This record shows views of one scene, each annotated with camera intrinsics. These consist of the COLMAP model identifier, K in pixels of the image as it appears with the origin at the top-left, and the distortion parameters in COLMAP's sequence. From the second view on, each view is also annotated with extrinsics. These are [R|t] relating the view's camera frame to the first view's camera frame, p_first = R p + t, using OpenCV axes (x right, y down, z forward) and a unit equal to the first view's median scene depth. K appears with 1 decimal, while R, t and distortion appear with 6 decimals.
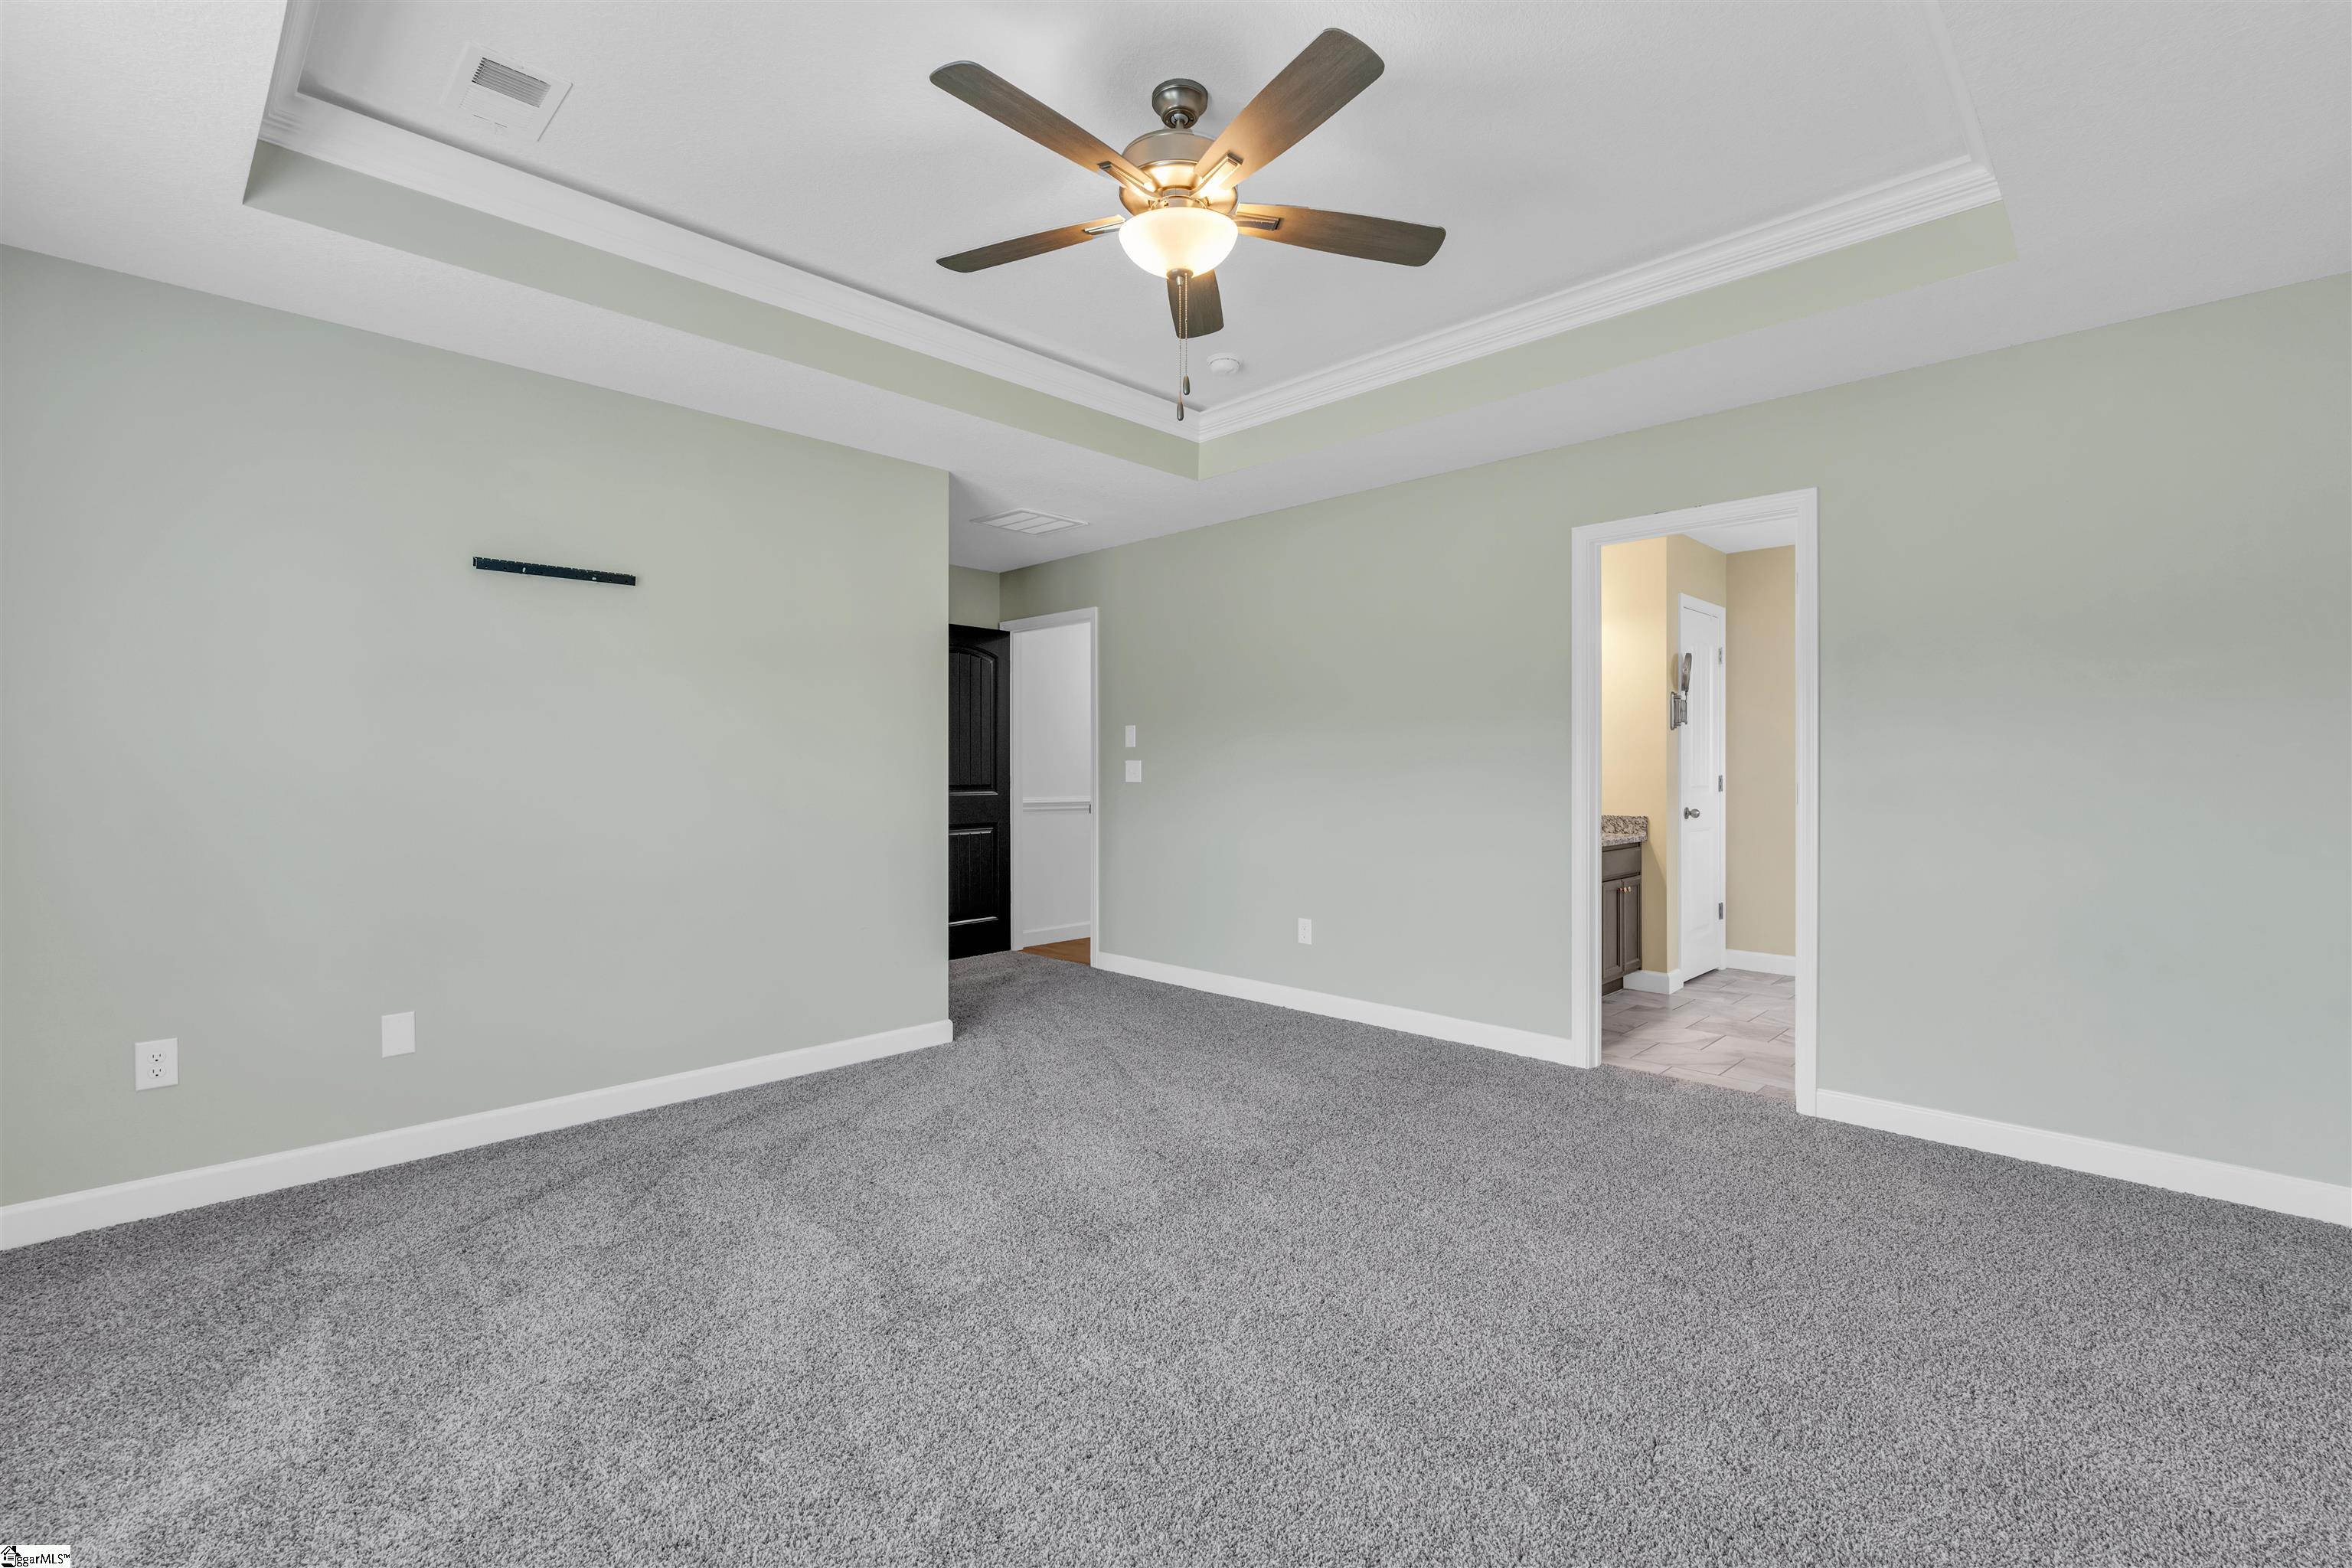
lens RADIAL K [[1031.0, 0, 1176.0], [0, 1031.0, 784.0], [0, 0, 1]] dist [-0.000822, -0.000292]
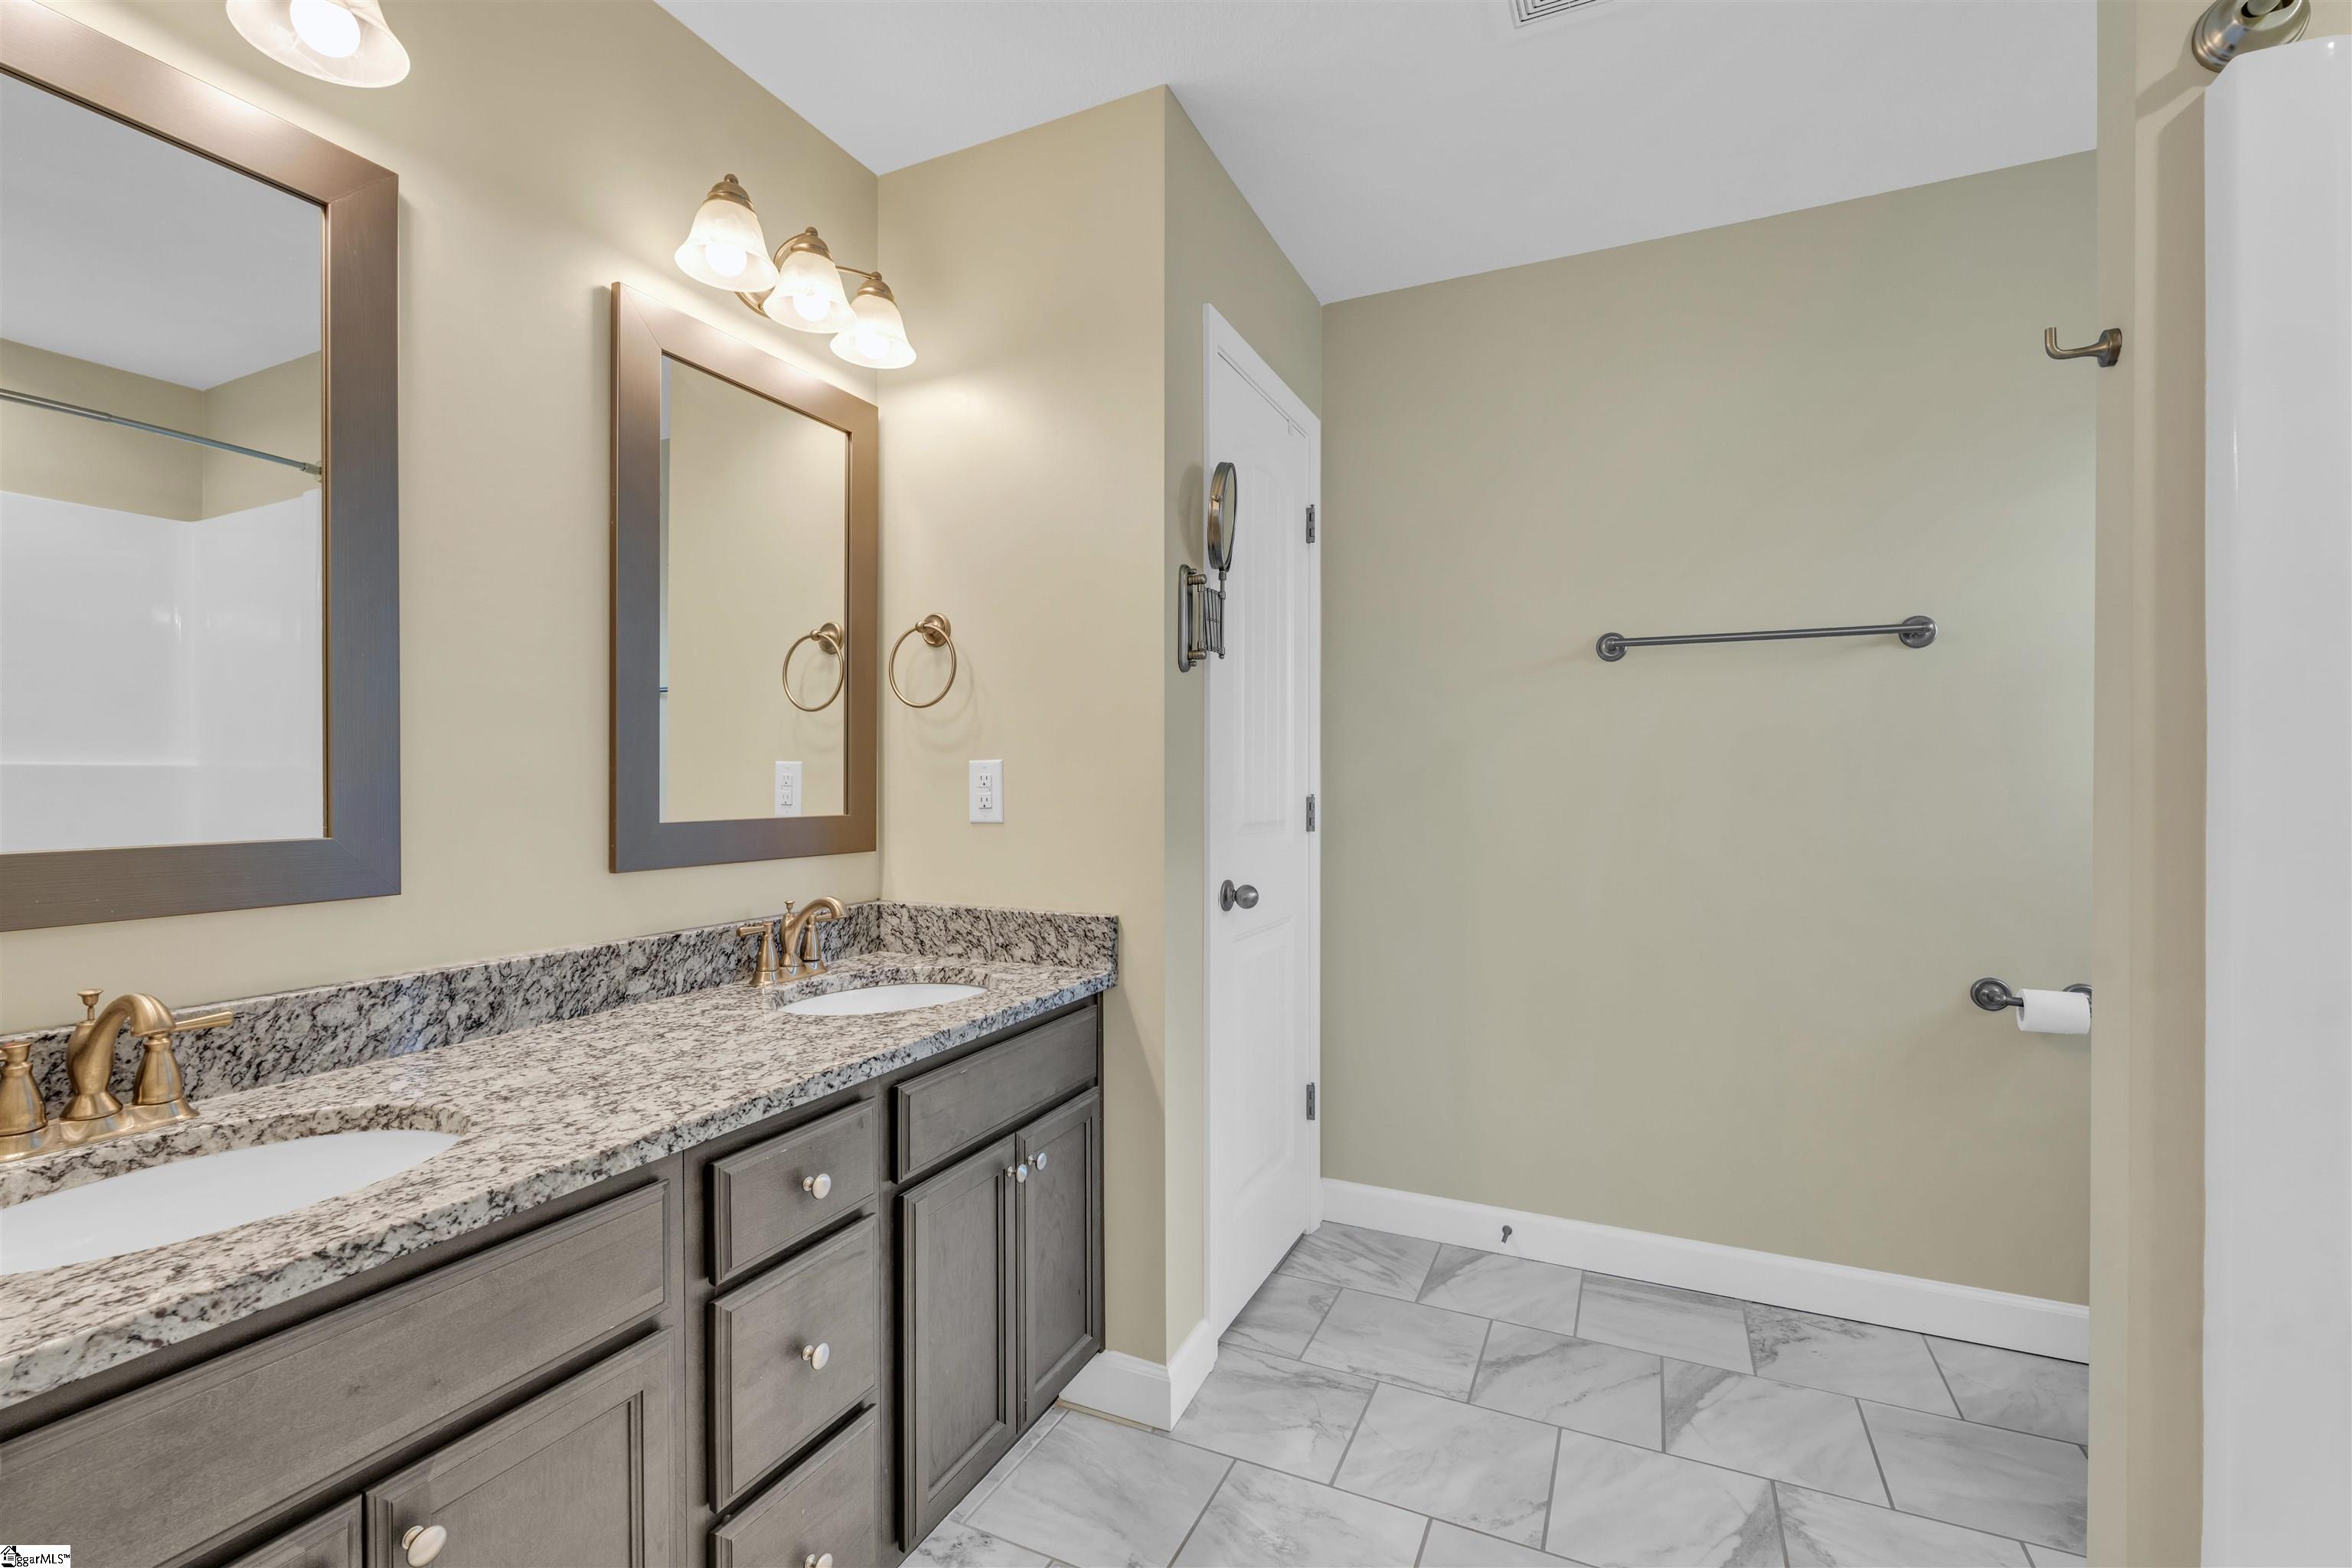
lens RADIAL K [[1031.0, 0, 1176.0], [0, 1031.0, 784.0], [0, 0, 1]] dist [-0.000822, -0.000292]
pose [[0.942423, 0.005214, 0.334382, 0.358924], [-0.002860, 0.999968, -0.007532, -0.010881], [-0.334410, 0.006142, 0.942408, 0.662700]]
